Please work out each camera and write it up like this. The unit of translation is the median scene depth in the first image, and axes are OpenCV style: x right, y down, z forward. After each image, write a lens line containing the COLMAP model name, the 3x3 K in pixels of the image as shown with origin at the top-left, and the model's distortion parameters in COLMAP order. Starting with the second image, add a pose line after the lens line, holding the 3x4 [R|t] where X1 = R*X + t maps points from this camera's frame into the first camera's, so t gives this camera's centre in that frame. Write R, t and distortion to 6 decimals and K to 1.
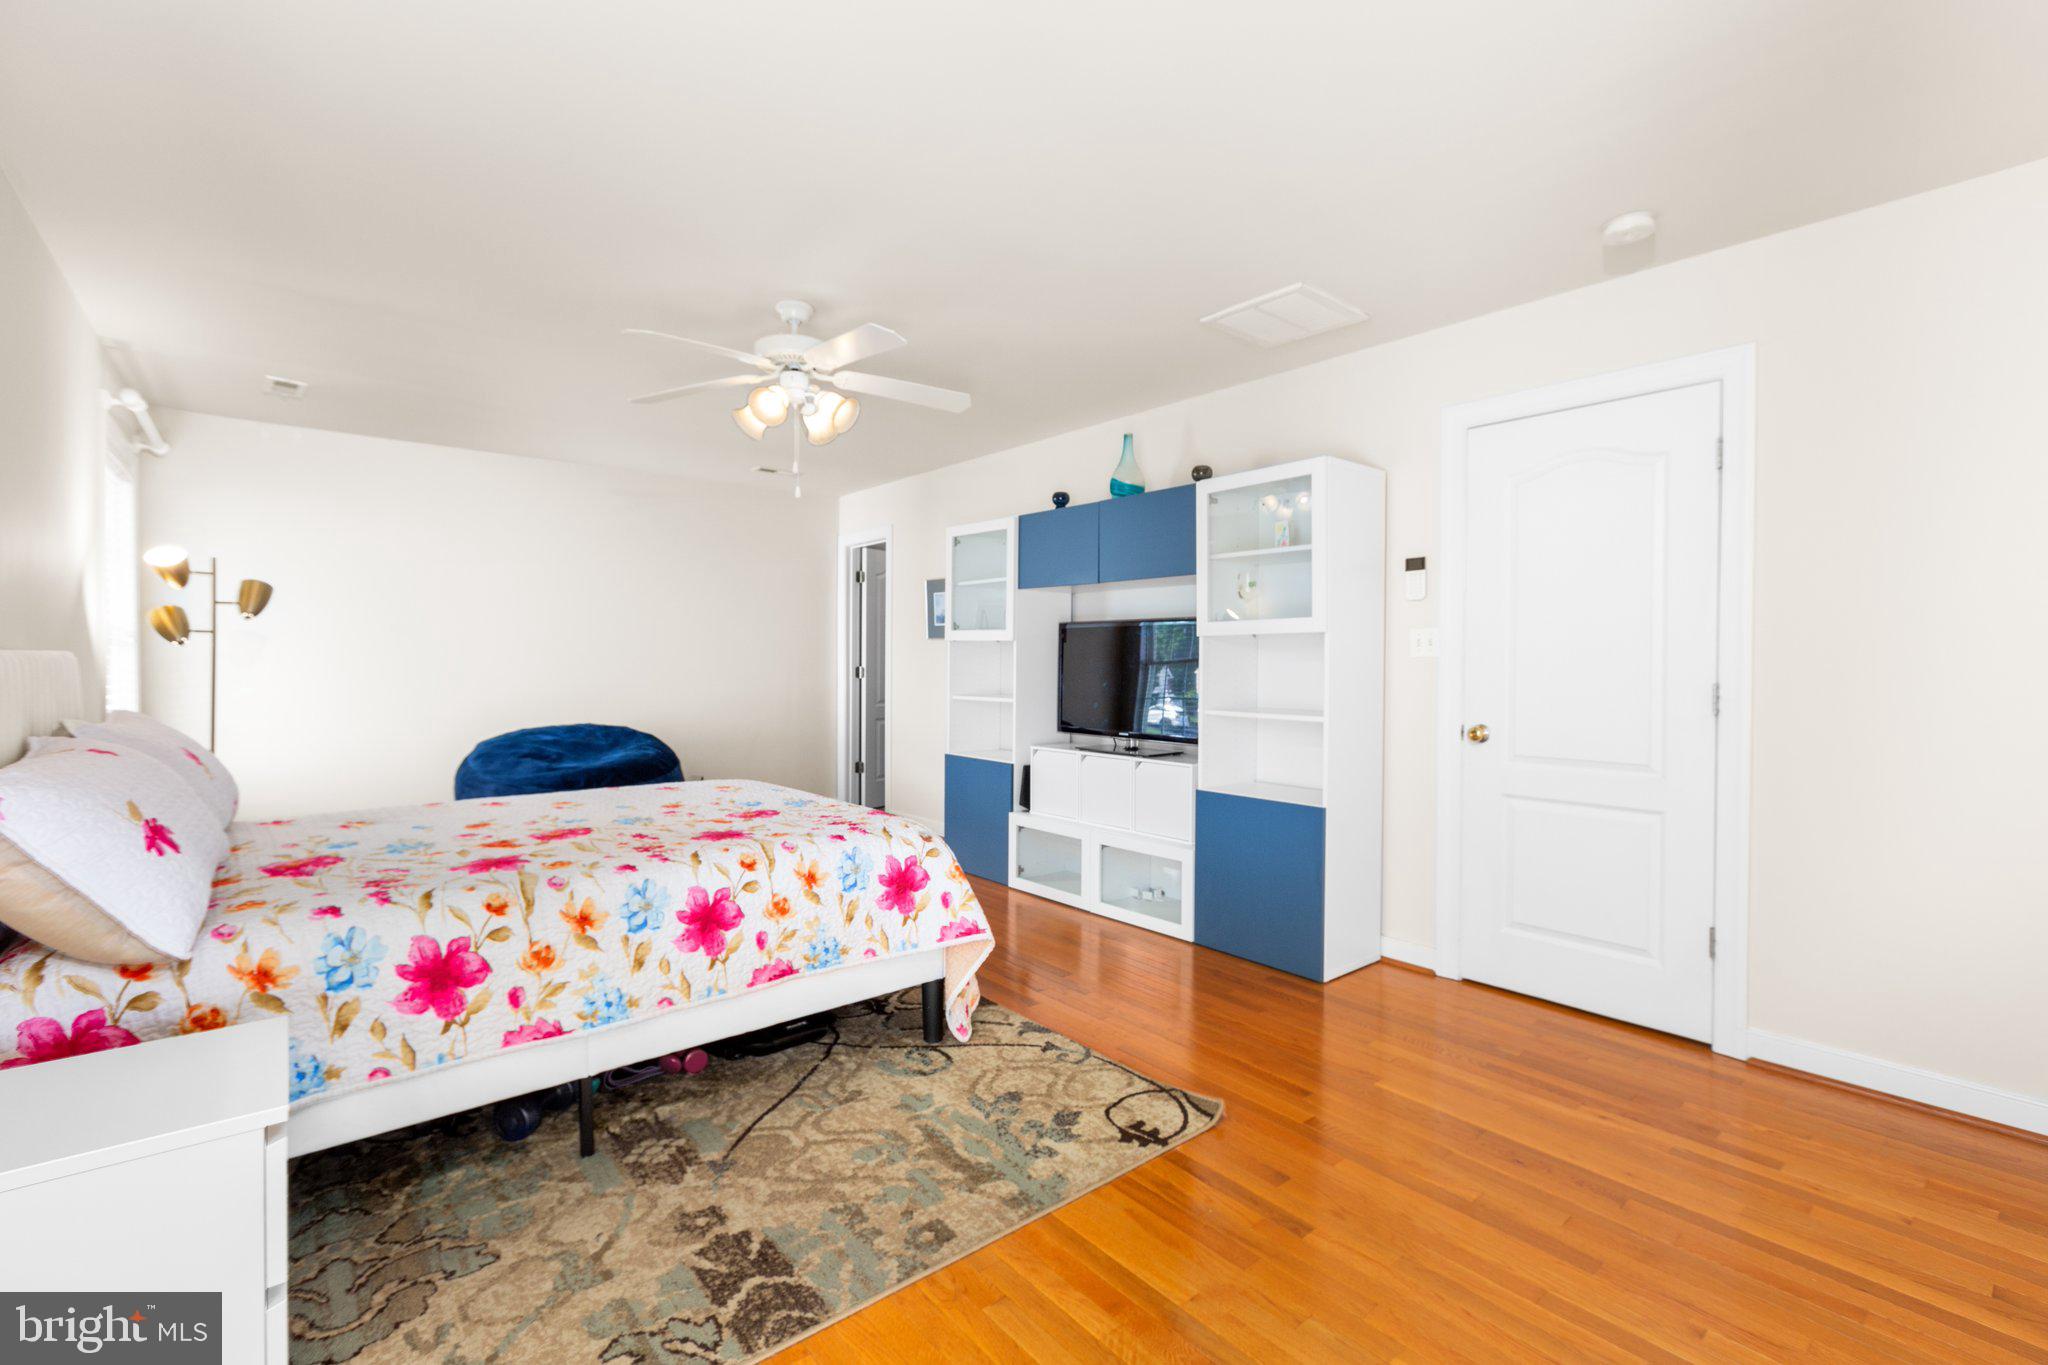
lens RADIAL K [[910.2, 0, 1019.0], [0, 910.2, 672.2], [0, 0, 1]] dist [-0.001799, 0.000472]
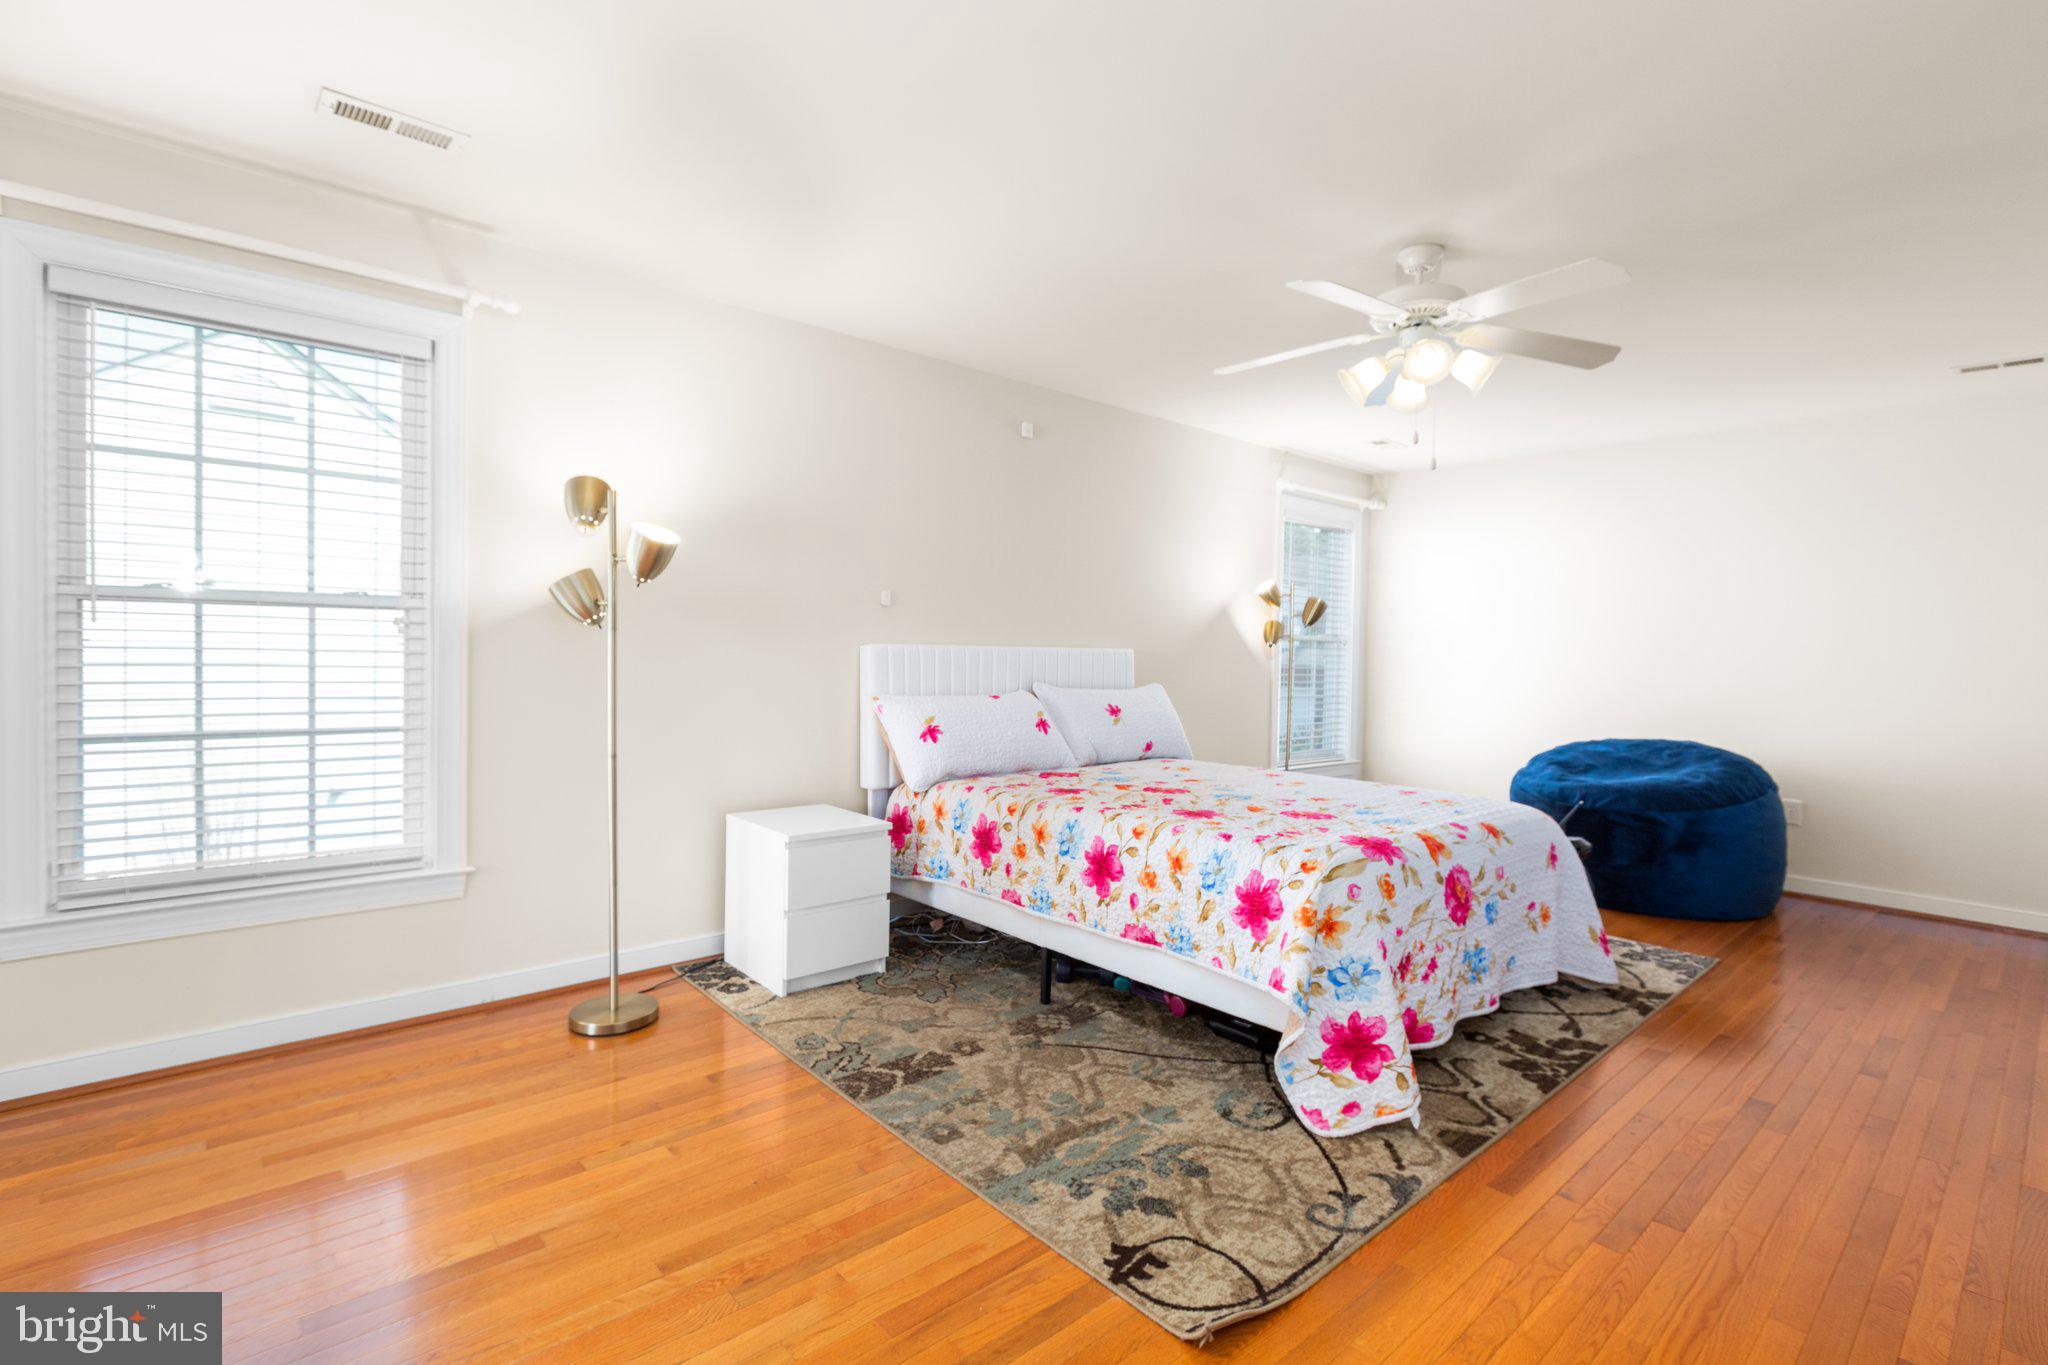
lens RADIAL K [[944.3, 0, 1019.2], [0, 944.3, 676.6], [0, 0, 1]] dist [-0.004667, -0.000192]
pose [[0.015861, 0.021917, -0.999634, 0.926302], [-0.033514, 0.999210, 0.021376, -0.003388], [0.999312, 0.033162, 0.016583, 0.876978]]
